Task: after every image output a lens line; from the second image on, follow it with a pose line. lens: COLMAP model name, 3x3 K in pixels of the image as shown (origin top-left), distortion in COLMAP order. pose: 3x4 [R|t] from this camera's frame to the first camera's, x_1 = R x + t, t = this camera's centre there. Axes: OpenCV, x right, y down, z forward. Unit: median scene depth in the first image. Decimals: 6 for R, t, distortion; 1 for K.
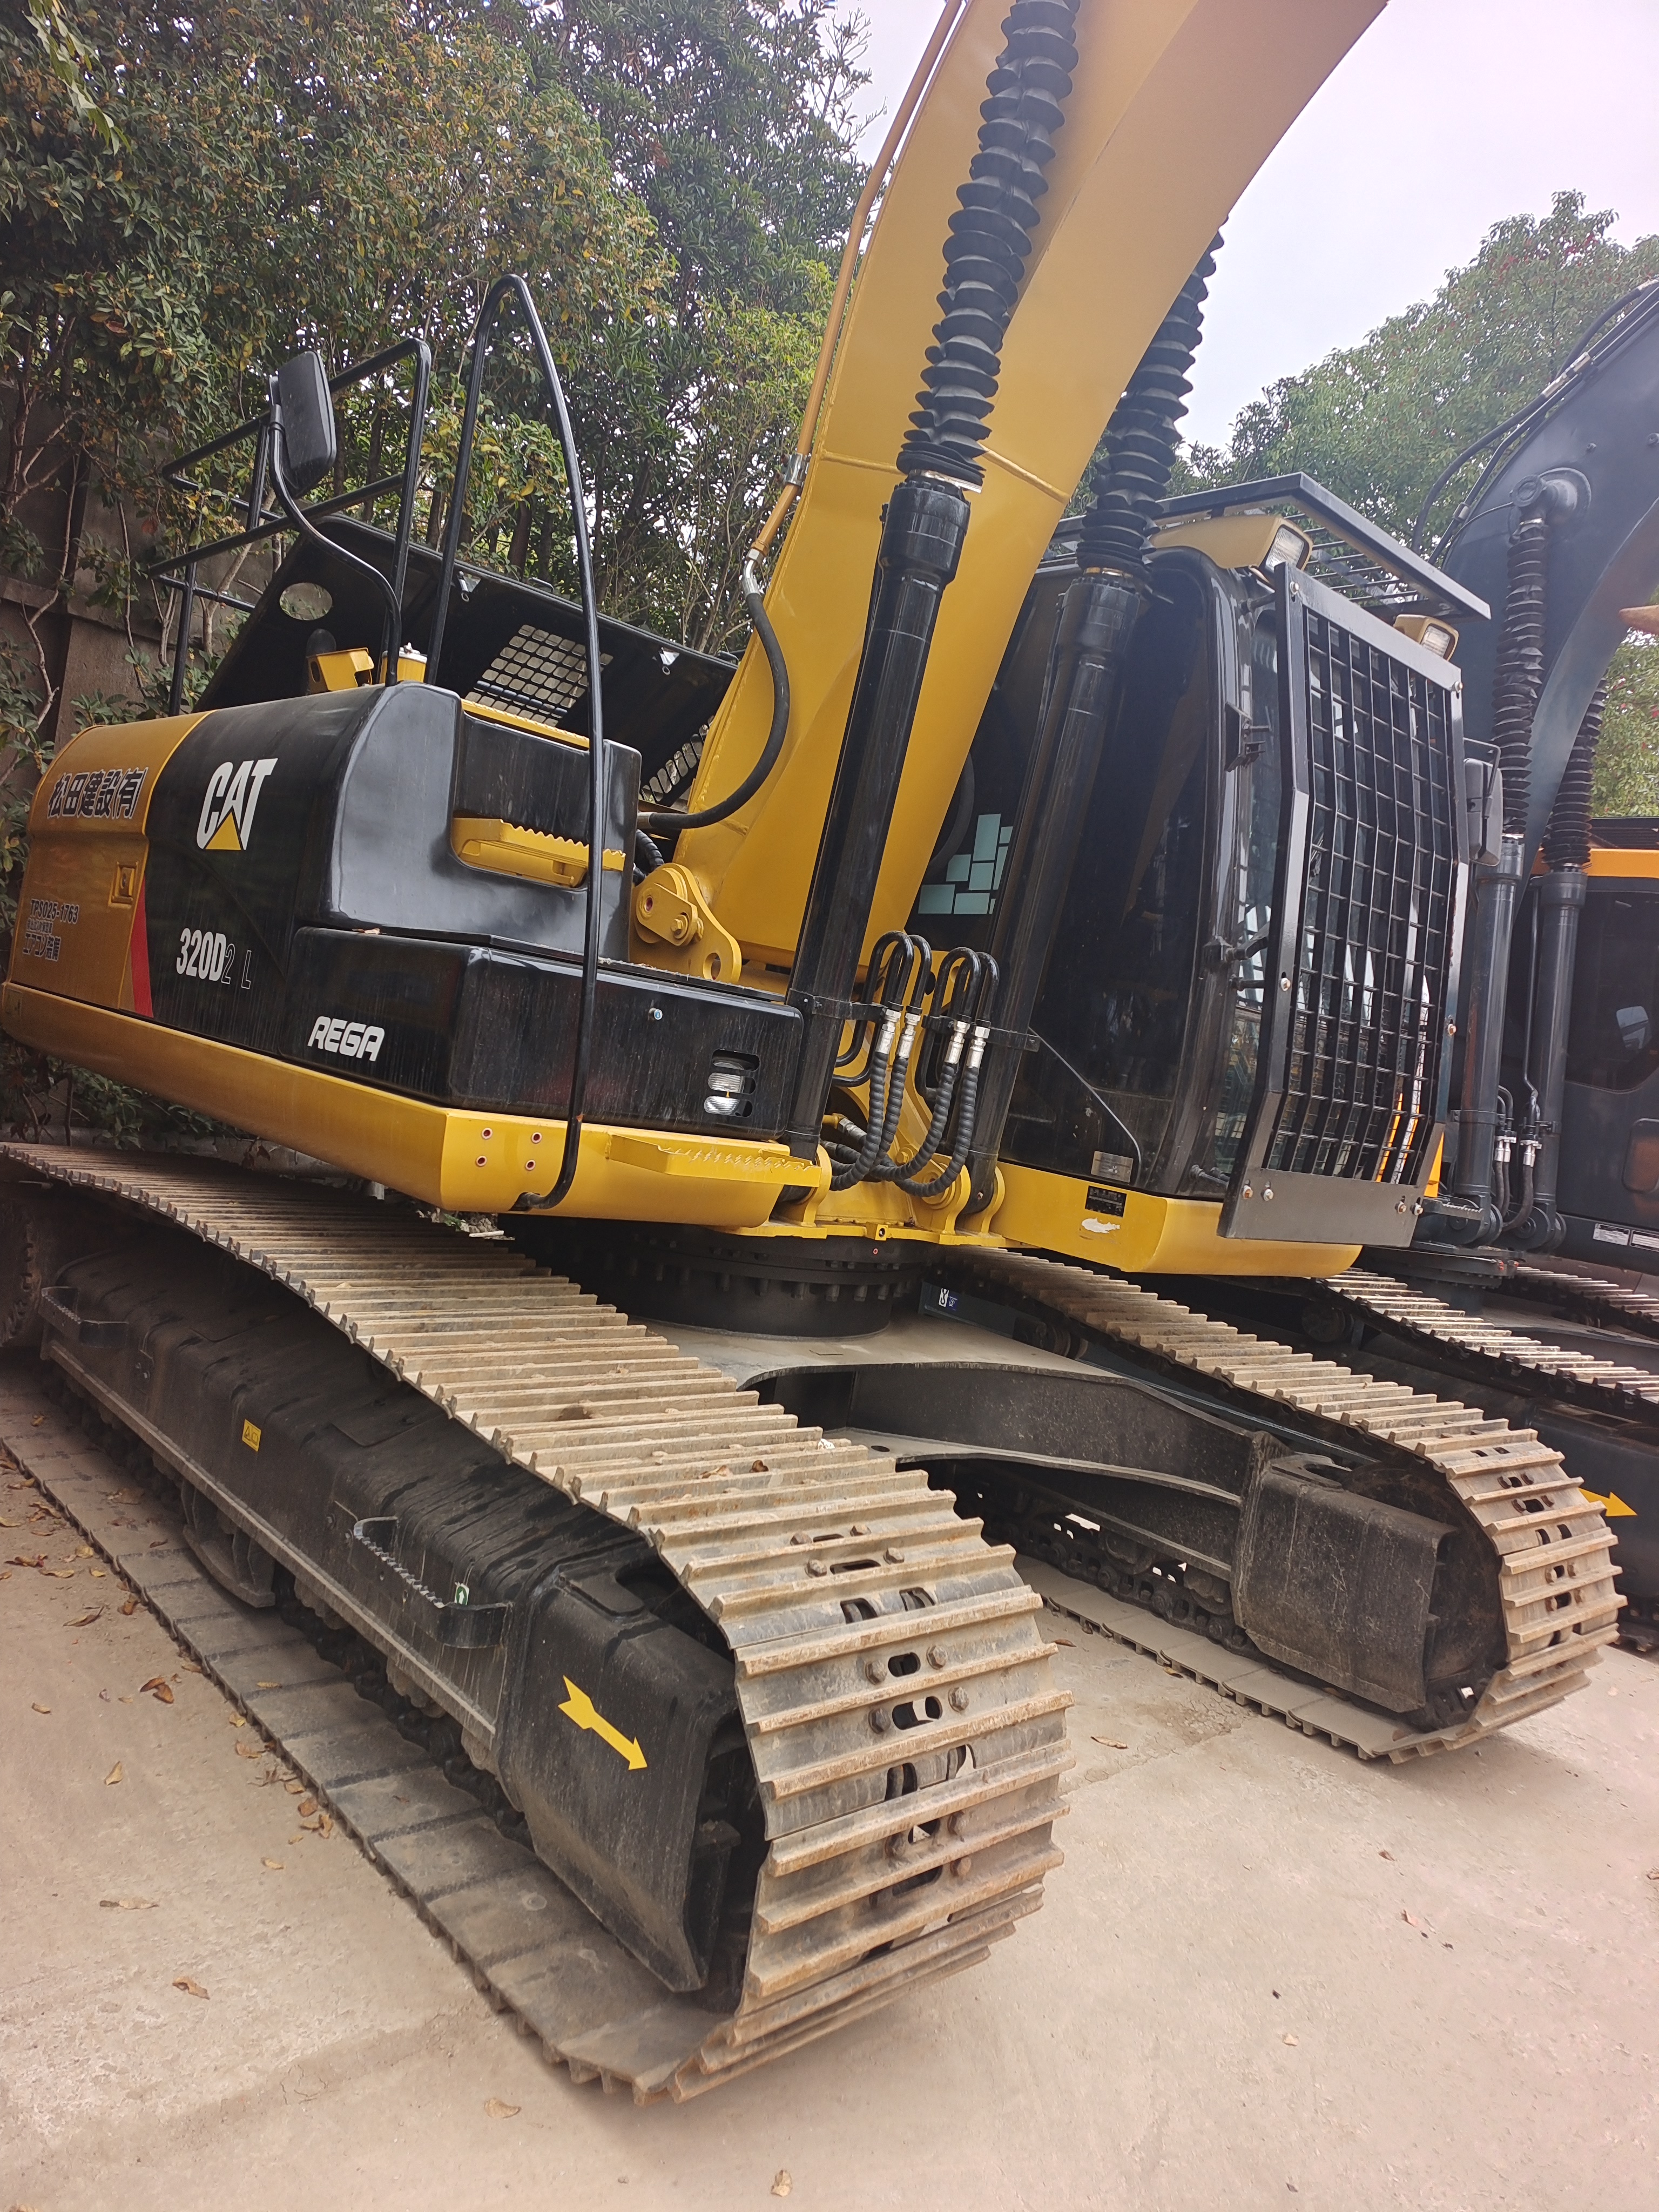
lens RADIAL K [[1481.1, 0, 849.6], [0, 1481.1, 1104.1], [0, 0, 1]] dist [0.035304, 0.006747]
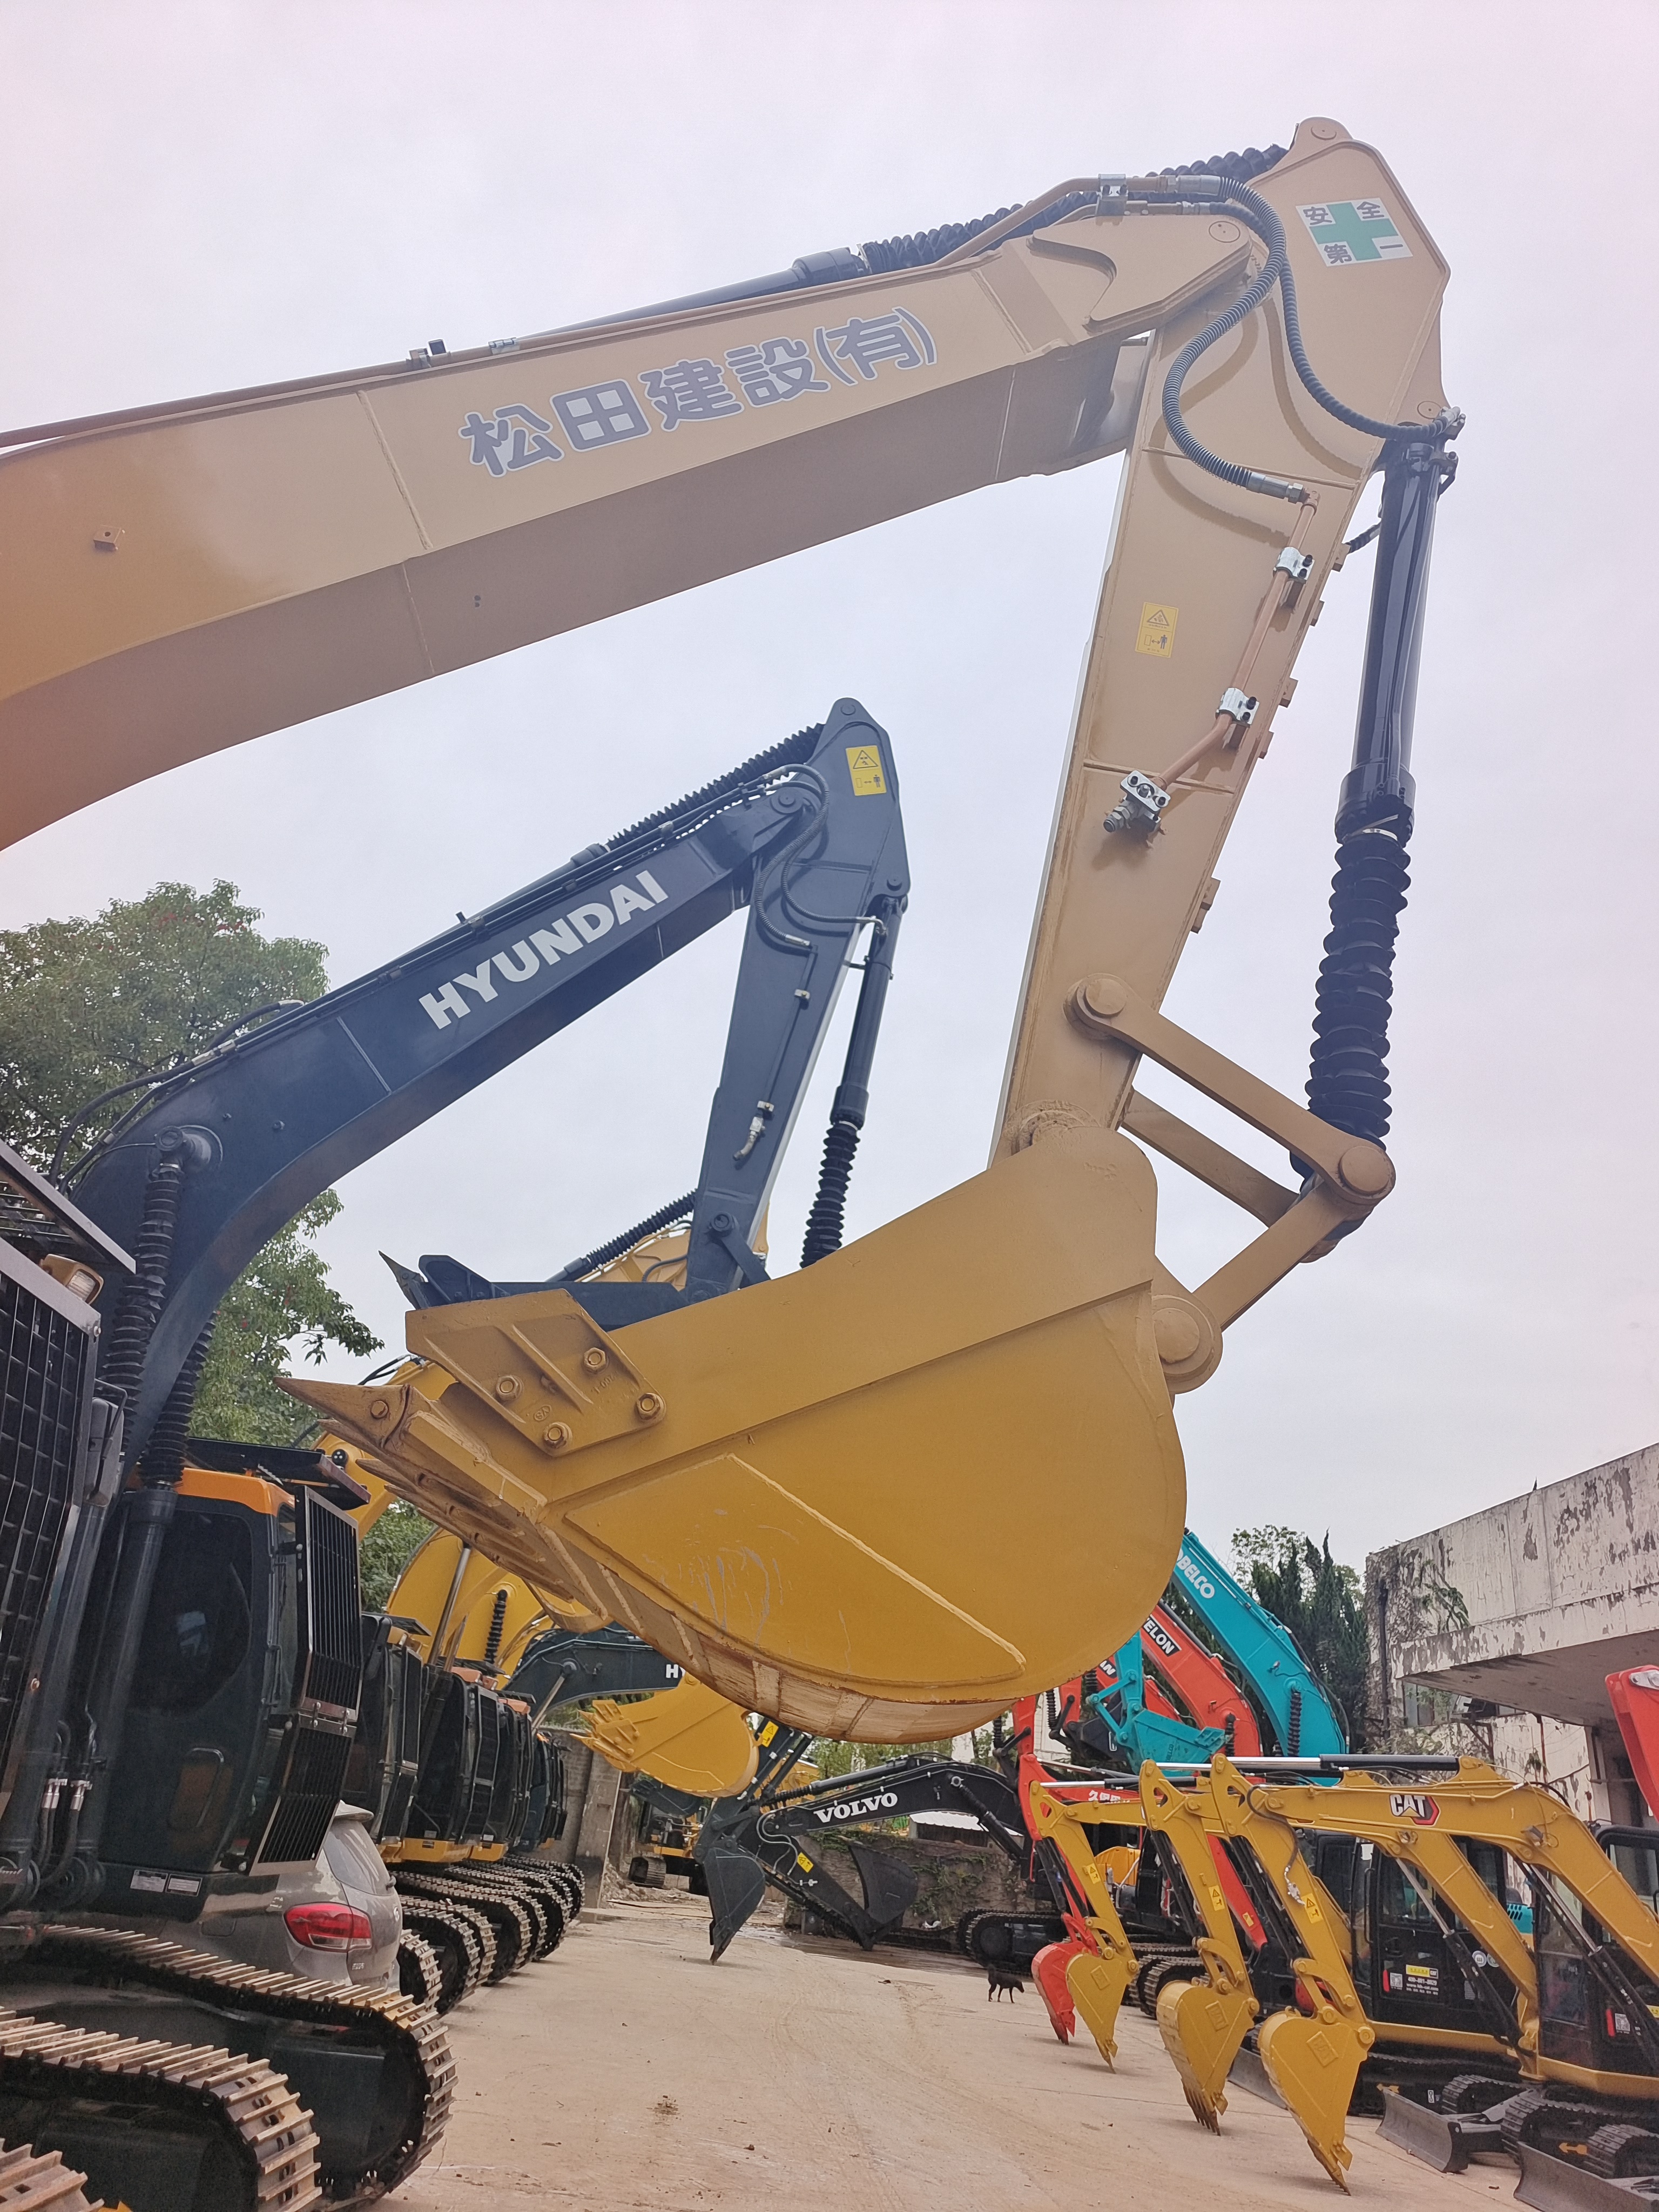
lens RADIAL K [[1486.4, 0, 829.5], [0, 1486.4, 1106.0], [0, 0, 1]] dist [0.096888, -0.095159]
pose [[0.644566, 0.254246, 0.721036, -0.073771], [0.022684, 0.936313, -0.350433, -0.045748], [-0.764212, 0.242233, 0.597748, -0.074212]]
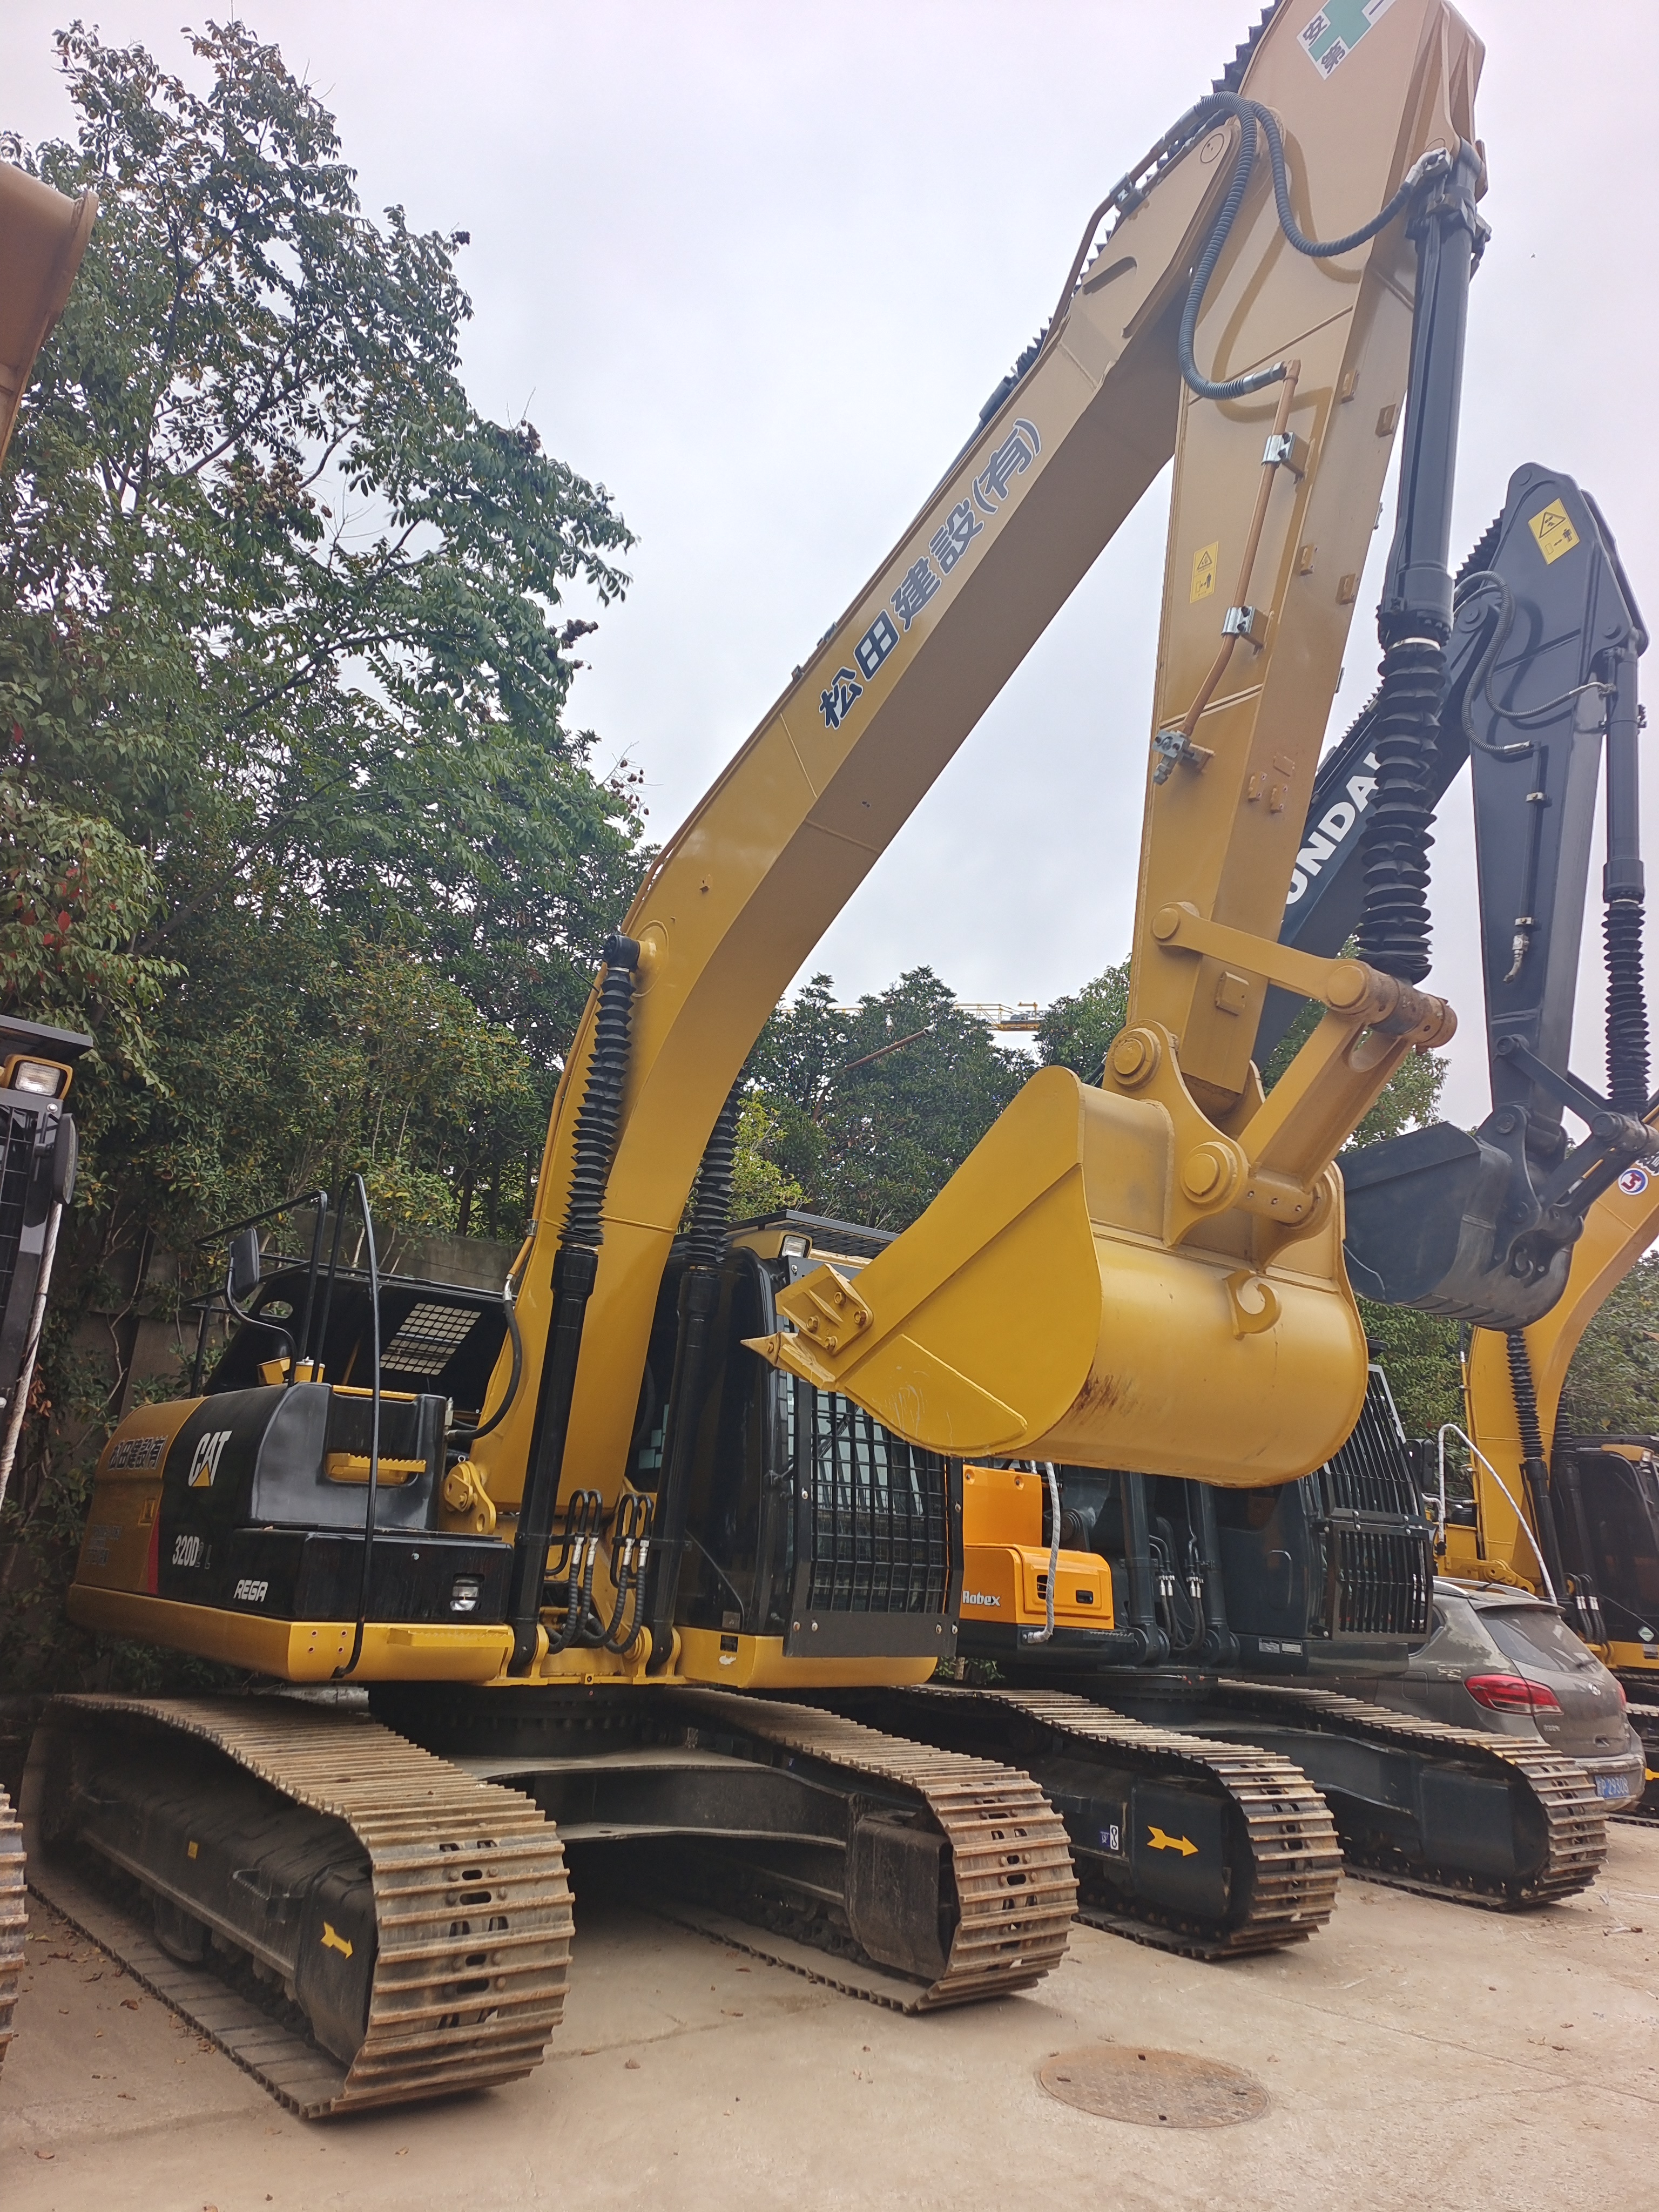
lens RADIAL K [[1481.1, 0, 849.6], [0, 1481.1, 1104.1], [0, 0, 1]] dist [0.035304, 0.006747]
pose [[0.992563, -0.119370, -0.023849, 0.399125], [0.104708, 0.937149, -0.332849, 0.066361], [0.062082, 0.327876, 0.942679, -0.695404]]
